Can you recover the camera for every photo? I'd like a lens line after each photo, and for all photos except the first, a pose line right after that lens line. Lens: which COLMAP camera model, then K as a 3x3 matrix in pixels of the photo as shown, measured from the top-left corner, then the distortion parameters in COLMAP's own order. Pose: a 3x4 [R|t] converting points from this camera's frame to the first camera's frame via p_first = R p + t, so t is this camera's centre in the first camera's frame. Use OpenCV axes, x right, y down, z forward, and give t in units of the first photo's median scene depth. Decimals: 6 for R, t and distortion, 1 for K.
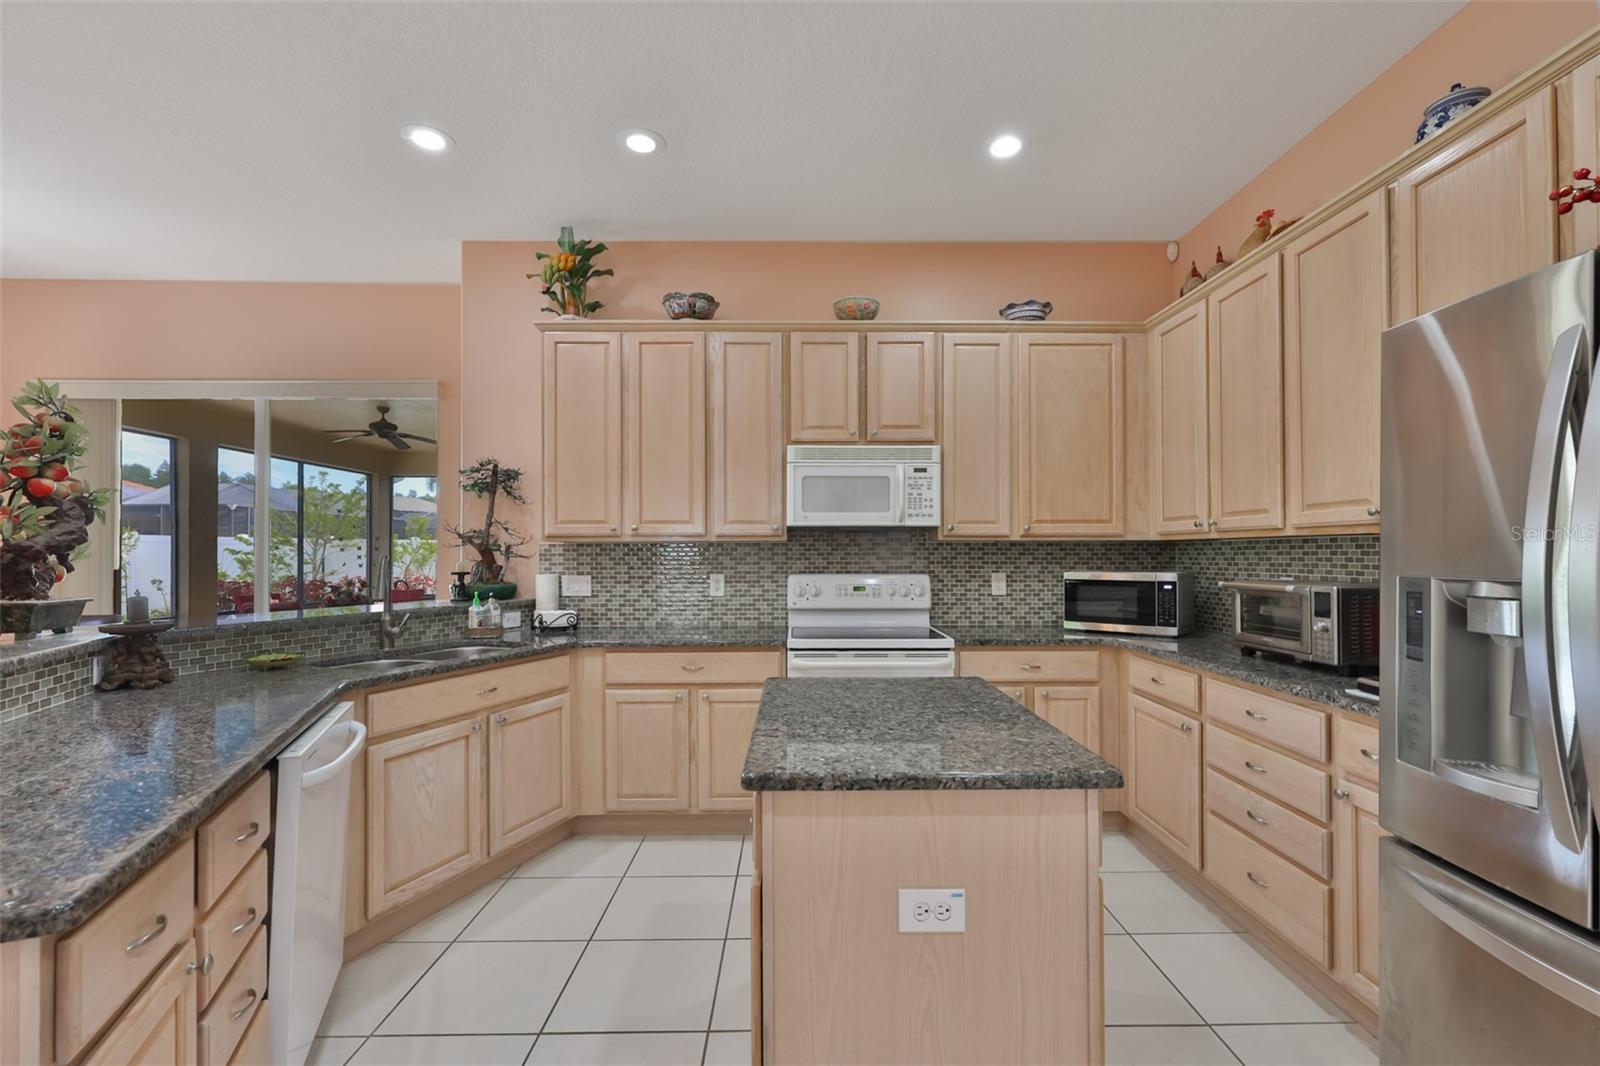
lens RADIAL K [[693.8, 0, 795.9], [0, 693.8, 547.3], [0, 0, 1]] dist [-0.006781, 0.000386]
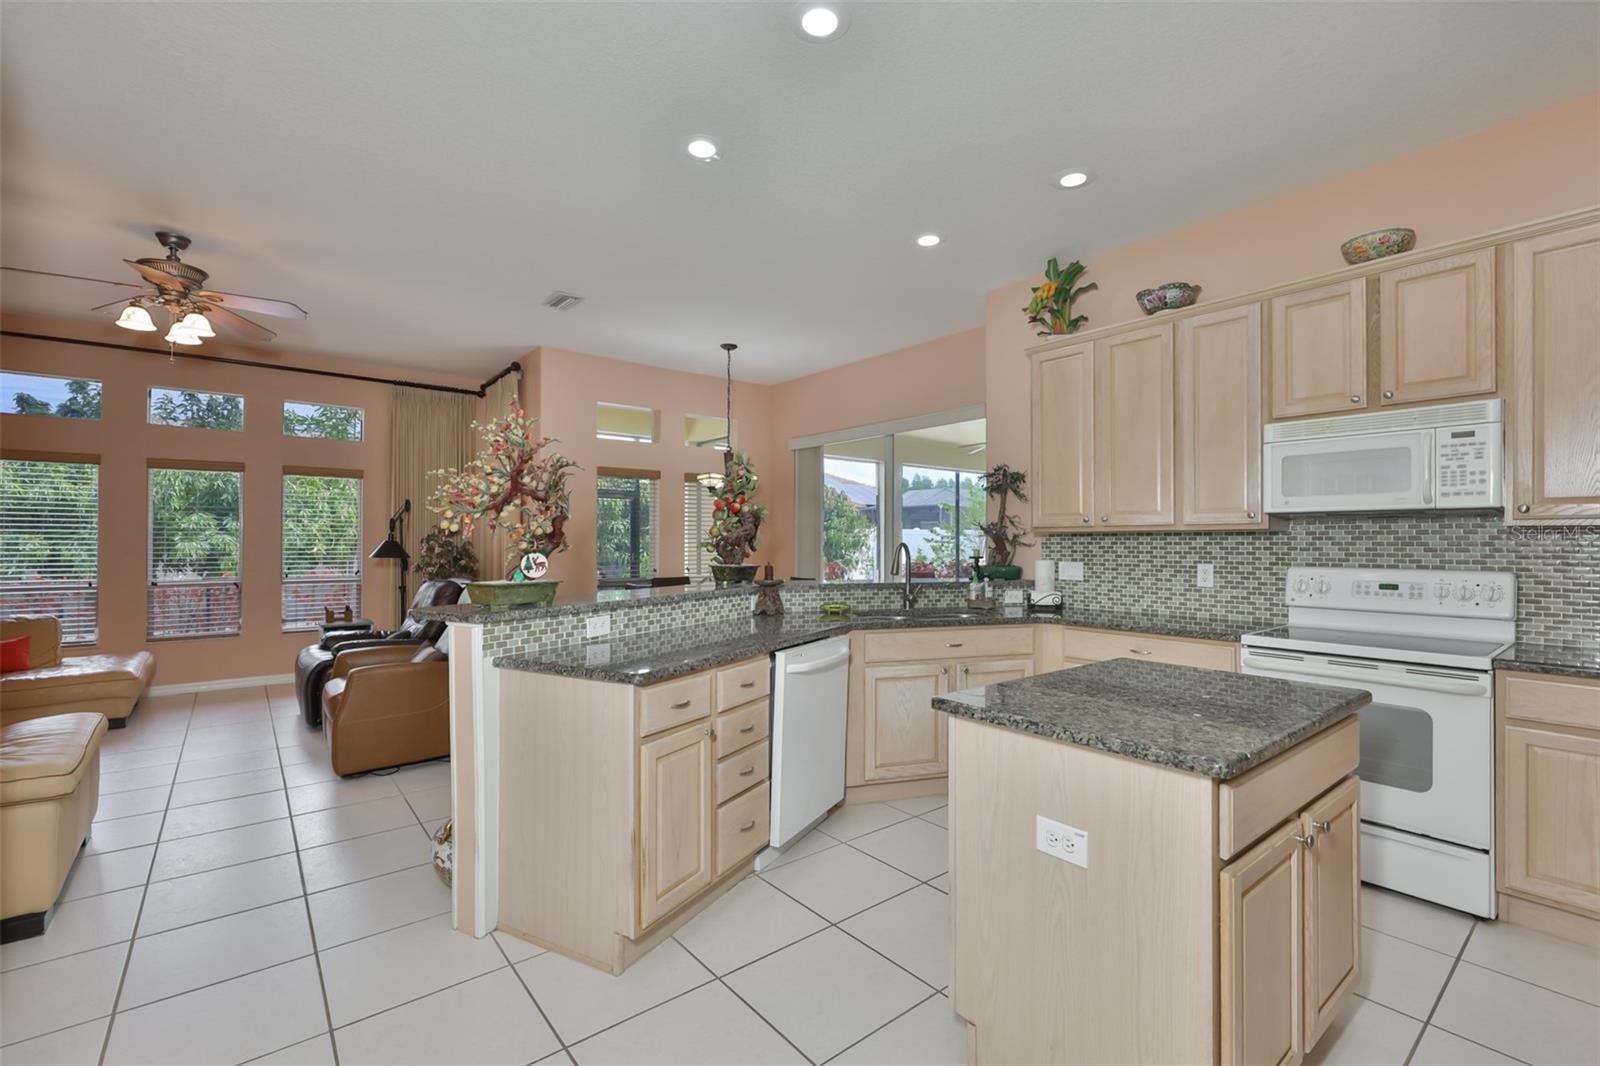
lens RADIAL K [[693.8, 0, 820.2], [0, 693.8, 541.2], [0, 0, 1]] dist [-0.006781, 0.000386]
pose [[0.628437, 0.001811, -0.777859, 0.321715], [0.004594, 0.999971, 0.006040, -0.001684], [0.777847, -0.007369, 0.628410, -0.028371]]
